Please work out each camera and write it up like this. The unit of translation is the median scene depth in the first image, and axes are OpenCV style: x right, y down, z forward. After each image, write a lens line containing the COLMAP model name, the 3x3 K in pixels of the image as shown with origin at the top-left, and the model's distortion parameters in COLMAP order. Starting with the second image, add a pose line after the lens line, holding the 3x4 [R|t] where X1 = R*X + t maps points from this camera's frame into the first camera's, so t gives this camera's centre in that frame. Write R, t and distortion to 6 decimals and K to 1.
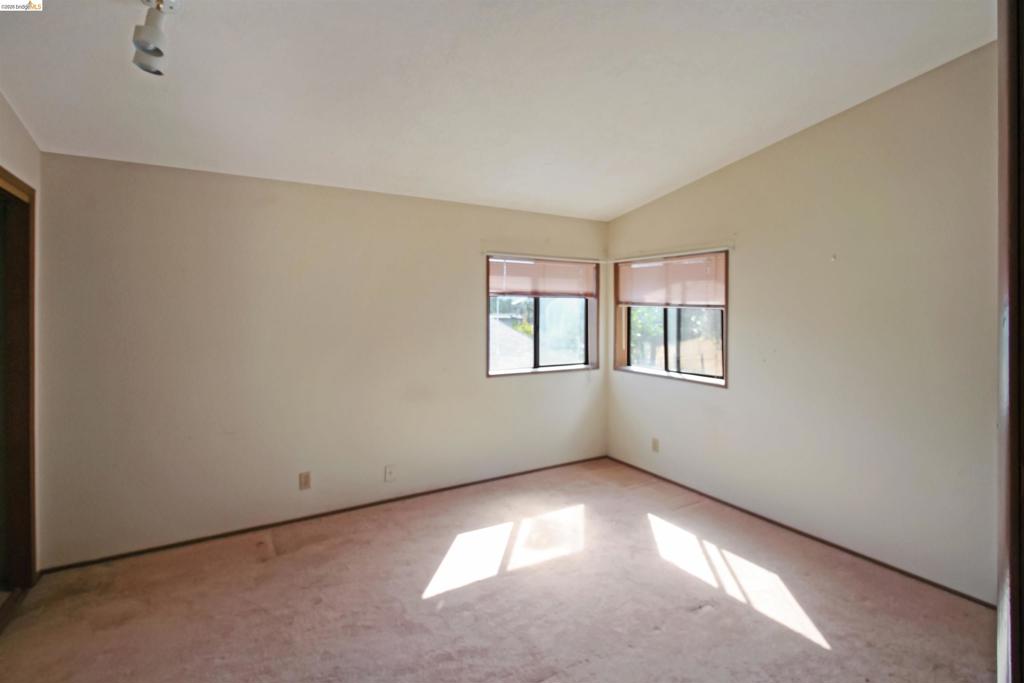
lens RADIAL K [[476.1, 0, 516.4], [0, 476.1, 316.8], [0, 0, 1]] dist [0.012137, -0.000671]
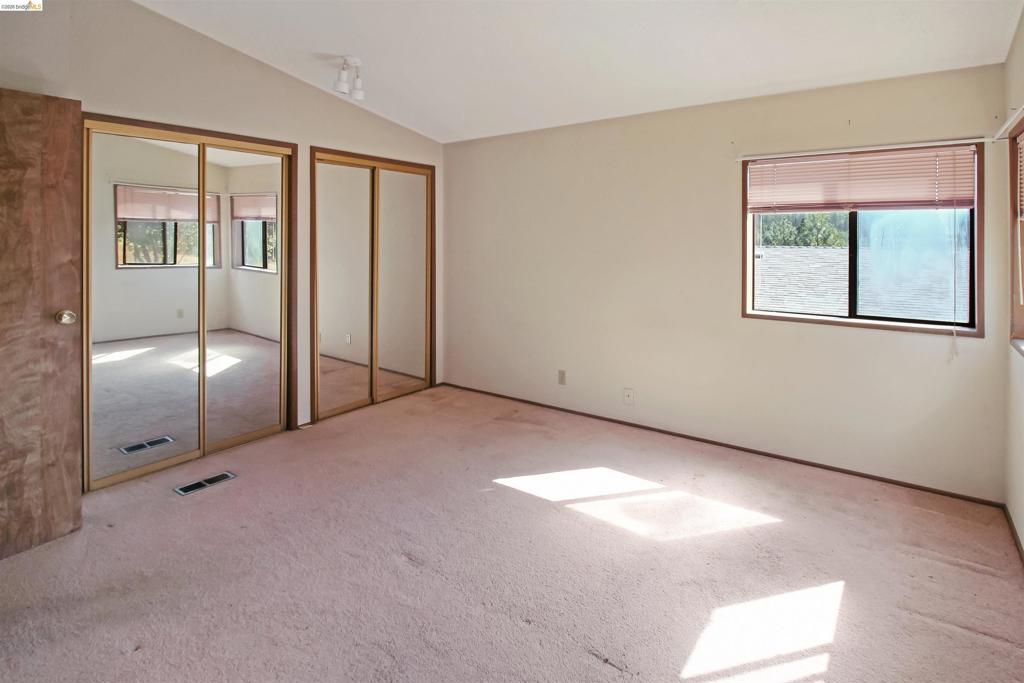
lens RADIAL K [[532.0, 0, 558.9], [0, 532.0, 237.4], [0, 0, 1]] dist [-0.000782, -0.000421]
pose [[0.419058, -0.004177, -0.907950, 0.658046], [-0.012471, 0.999869, -0.010356, 0.010429], [0.907874, 0.015663, 0.418951, 0.387169]]
